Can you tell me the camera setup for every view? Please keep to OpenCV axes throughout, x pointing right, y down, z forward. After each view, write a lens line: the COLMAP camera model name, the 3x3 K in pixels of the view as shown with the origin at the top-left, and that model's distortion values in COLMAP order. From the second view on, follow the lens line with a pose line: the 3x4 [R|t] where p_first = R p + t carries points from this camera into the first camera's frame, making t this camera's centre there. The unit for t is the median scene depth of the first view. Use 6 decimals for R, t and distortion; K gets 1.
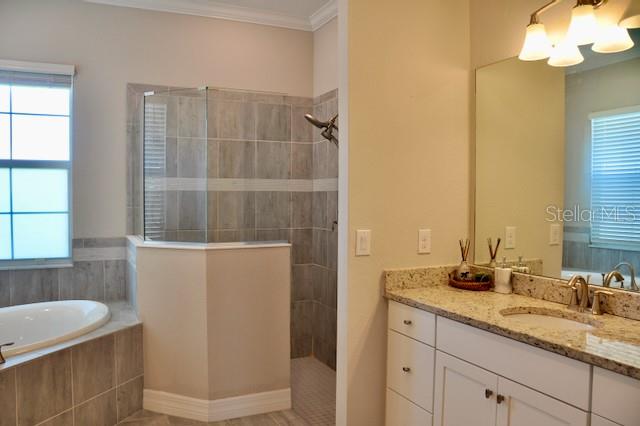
lens RADIAL K [[499.2, 0, 319.8], [0, 499.2, 212.9], [0, 0, 1]] dist [-0.058804, -0.017019]
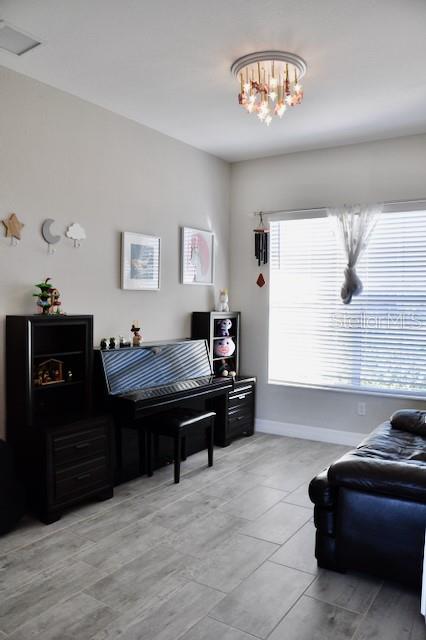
lens RADIAL K [[499.2, 0, 210.7], [0, 499.2, 319.5], [0, 0, 1]] dist [-0.058804, -0.017019]
pose [[0.529304, 0.033102, -0.847786, 1.276322], [-0.039652, 0.999112, 0.014255, -0.002863], [0.847505, 0.026072, 0.530147, 0.231464]]
